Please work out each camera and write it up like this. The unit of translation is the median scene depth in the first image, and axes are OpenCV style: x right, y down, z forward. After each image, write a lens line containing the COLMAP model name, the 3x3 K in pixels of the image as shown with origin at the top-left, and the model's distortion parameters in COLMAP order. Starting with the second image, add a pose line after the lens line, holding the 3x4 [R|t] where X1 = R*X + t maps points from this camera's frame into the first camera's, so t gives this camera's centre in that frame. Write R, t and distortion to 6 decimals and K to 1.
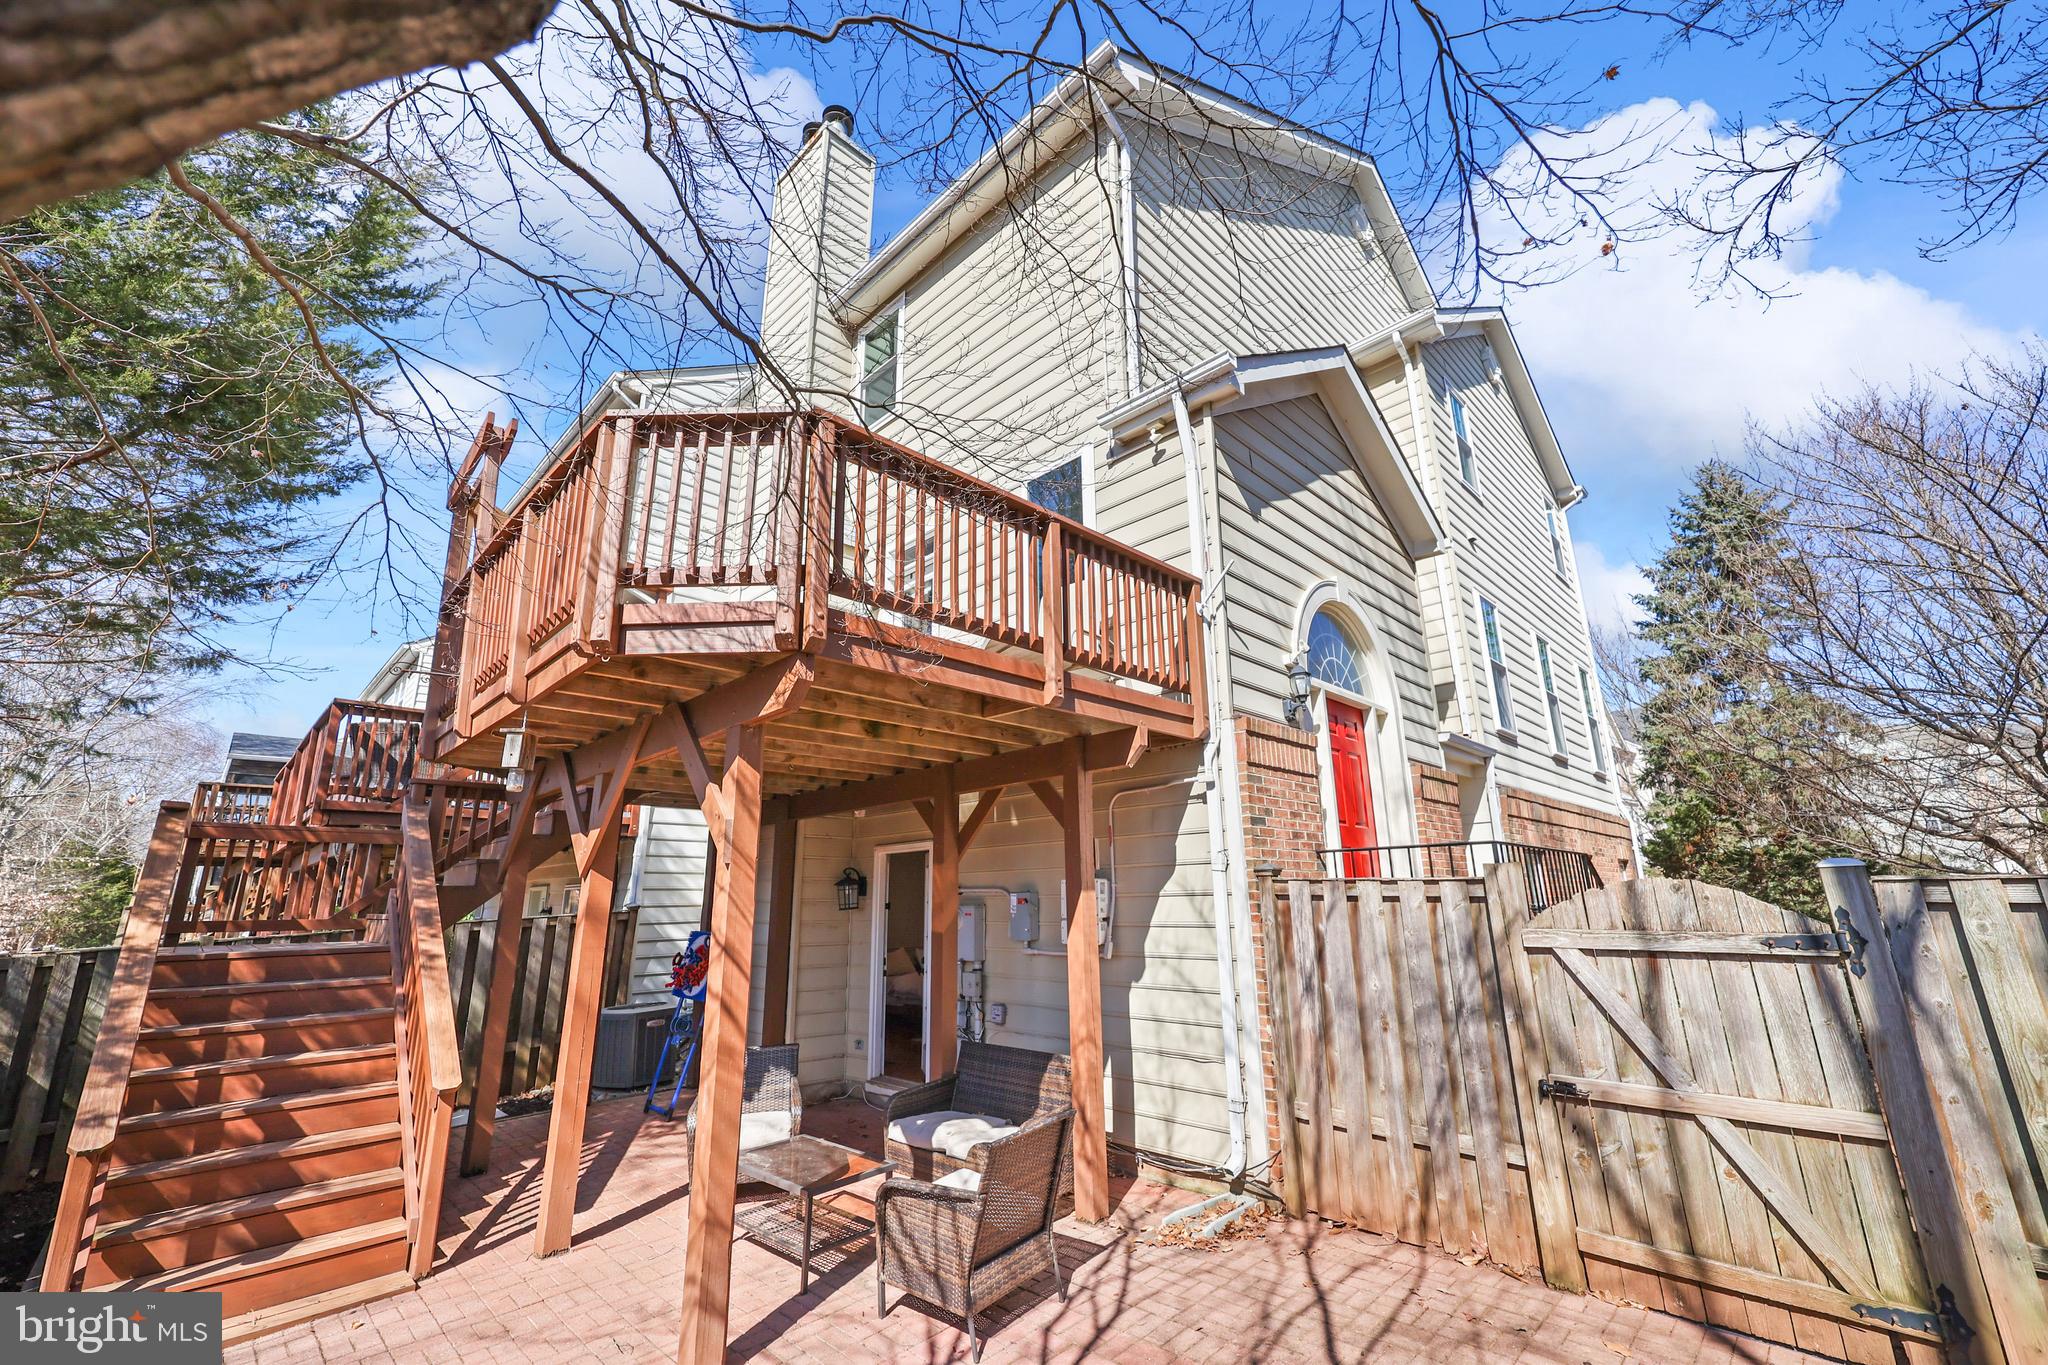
lens RADIAL K [[825.1, 0, 1024.0], [0, 825.1, 682.5], [0, 0, 1]] dist [0.000055, -0.000057]
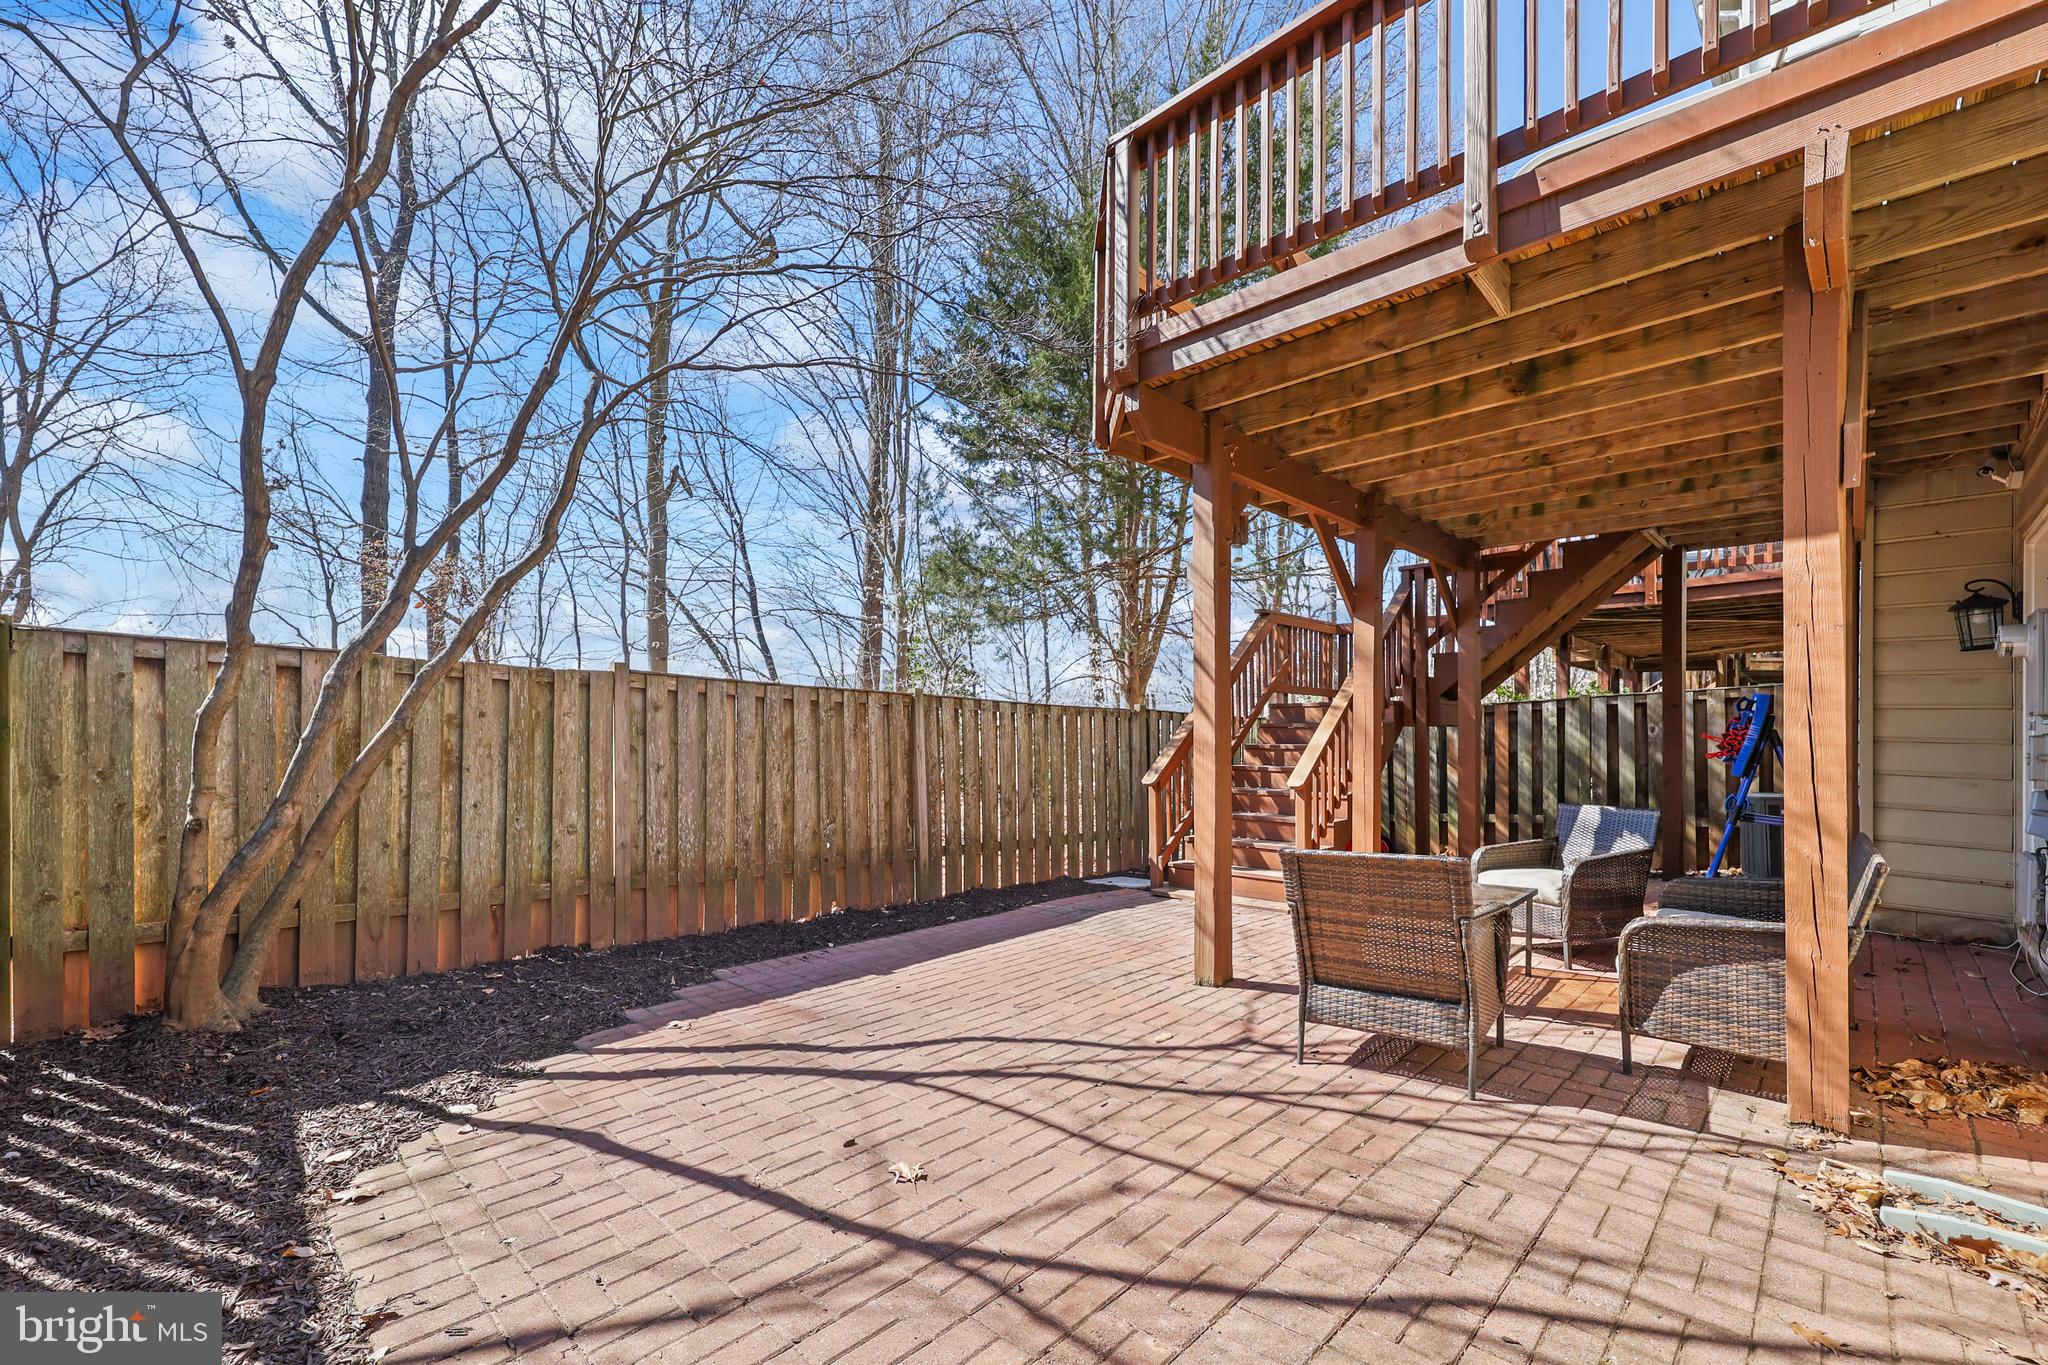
lens RADIAL K [[831.1, 0, 1032.7], [0, 831.1, 687.5], [0, 0, 1]] dist [0.001319, 0.000174]
pose [[0.016925, -0.048473, -0.998681, 0.726169], [0.240000, 0.969820, -0.043004, 0.329028], [0.970625, -0.238955, 0.028047, 0.660021]]
